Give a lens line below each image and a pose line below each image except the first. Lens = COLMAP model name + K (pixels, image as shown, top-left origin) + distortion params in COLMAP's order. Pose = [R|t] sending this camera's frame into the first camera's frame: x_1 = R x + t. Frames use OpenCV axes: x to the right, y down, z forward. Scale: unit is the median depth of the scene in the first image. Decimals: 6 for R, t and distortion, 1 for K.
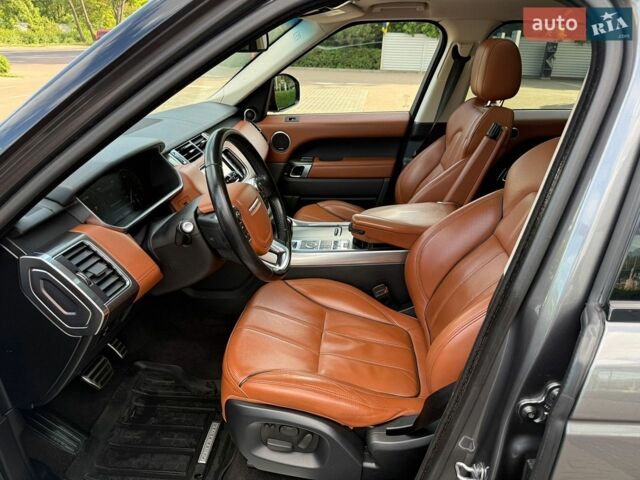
lens RADIAL K [[457.2, 0, 320.0], [0, 457.2, 240.0], [0, 0, 1]] dist [0.027233, -0.057626]
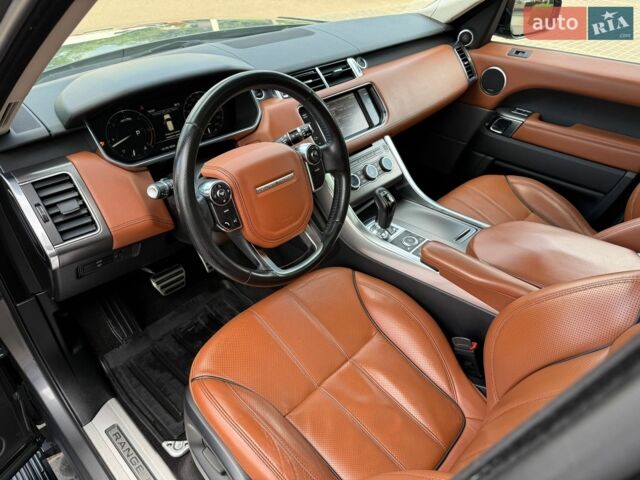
lens RADIAL K [[457.2, 0, 320.0], [0, 457.2, 240.0], [0, 0, 1]] dist [0.027233, -0.057626]
pose [[0.789096, 0.382677, -0.480505, 0.198588], [-0.276515, 0.919792, 0.278429, -0.141041], [0.548513, -0.086840, 0.831620, 0.263480]]
